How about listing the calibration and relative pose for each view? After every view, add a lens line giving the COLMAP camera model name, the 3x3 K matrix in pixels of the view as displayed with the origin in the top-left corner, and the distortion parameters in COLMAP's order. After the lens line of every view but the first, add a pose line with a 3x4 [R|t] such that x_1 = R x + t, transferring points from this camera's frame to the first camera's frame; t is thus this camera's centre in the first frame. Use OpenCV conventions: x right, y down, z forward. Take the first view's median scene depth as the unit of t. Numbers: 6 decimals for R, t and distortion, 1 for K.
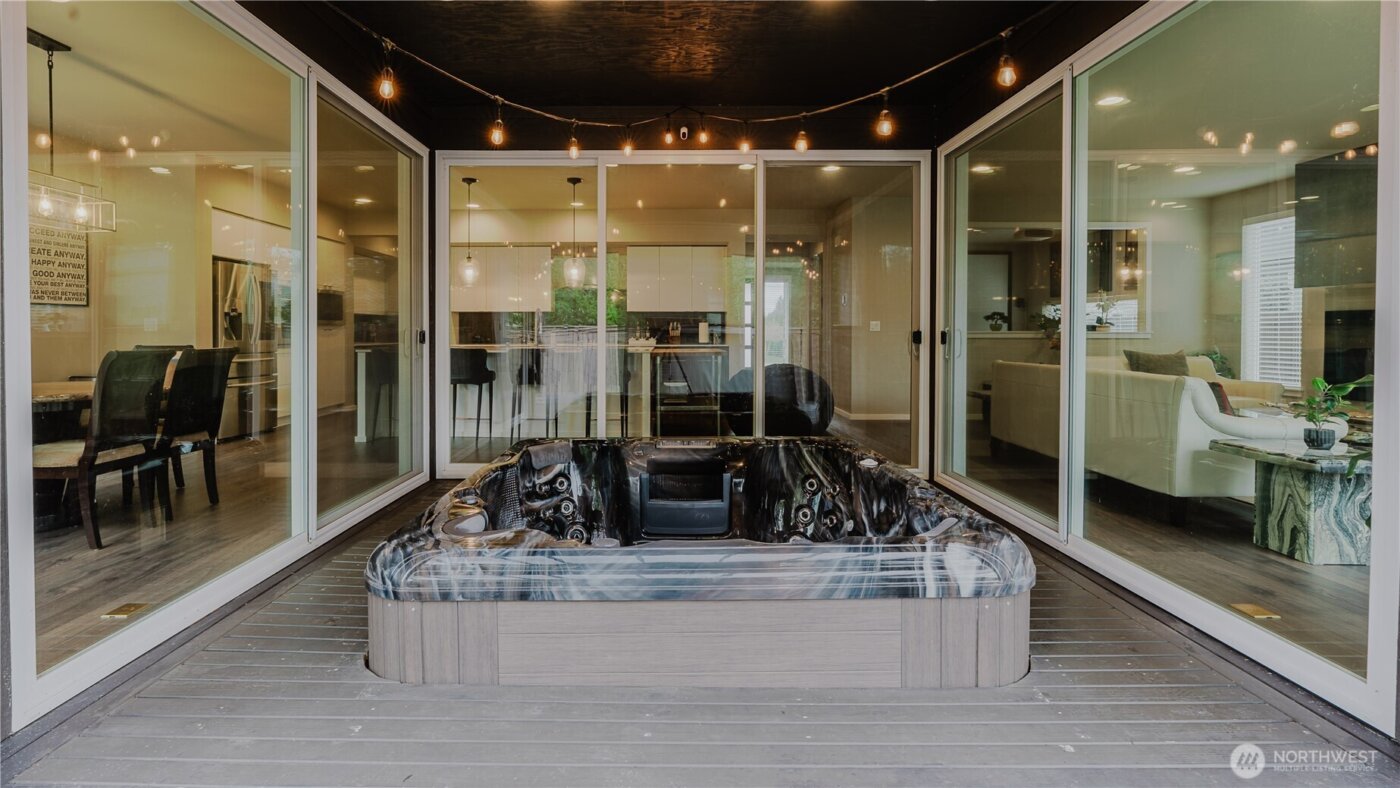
lens RADIAL K [[627.1, 0, 697.3], [0, 627.1, 343.7], [0, 0, 1]] dist [-0.002849, -0.000118]
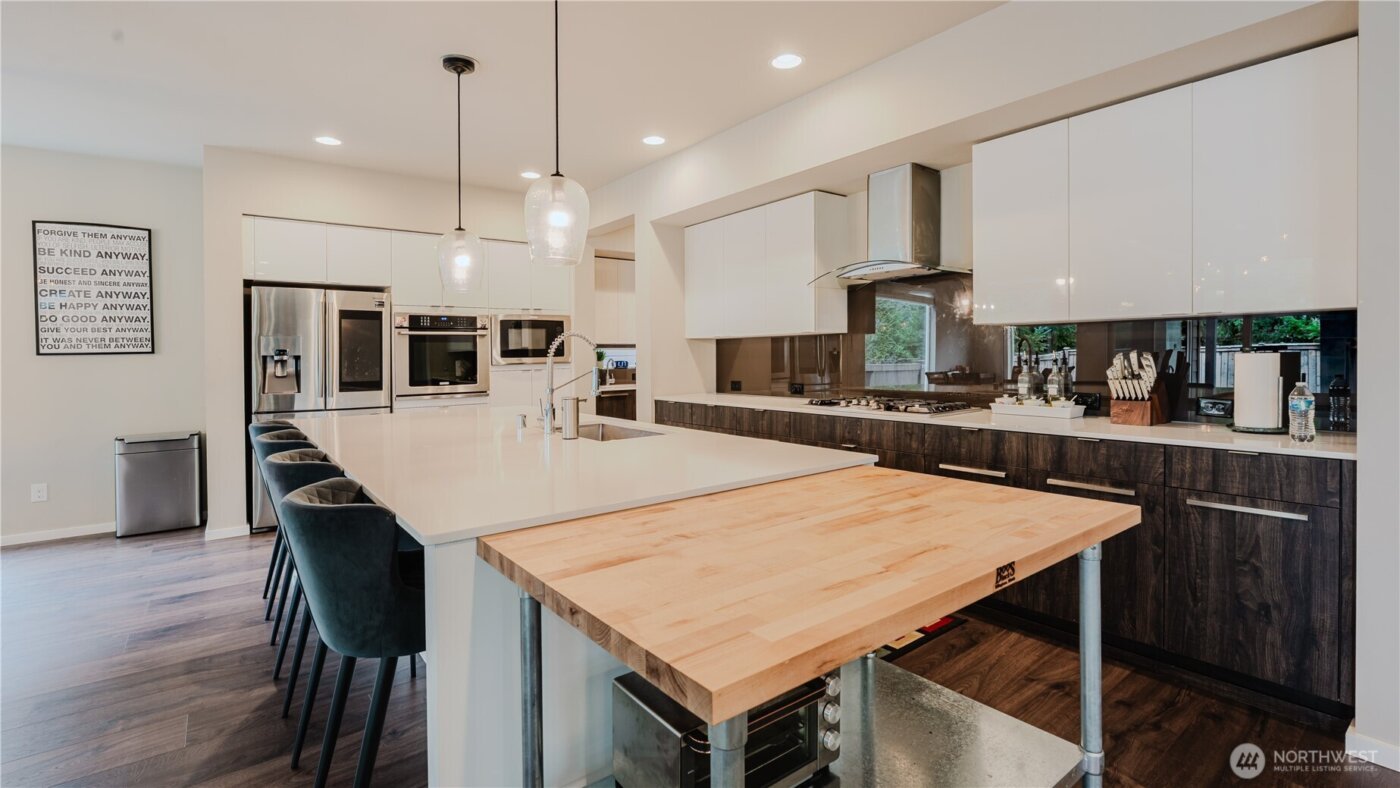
lens RADIAL K [[630.9, 0, 707.3], [0, 630.9, 371.3], [0, 0, 1]] dist [-0.002863, -0.000112]
pose [[0.574056, 0.012548, -0.818720, 0.175627], [-0.001801, 0.999900, 0.014062, -0.052251], [0.818814, -0.006598, 0.574021, 1.202656]]
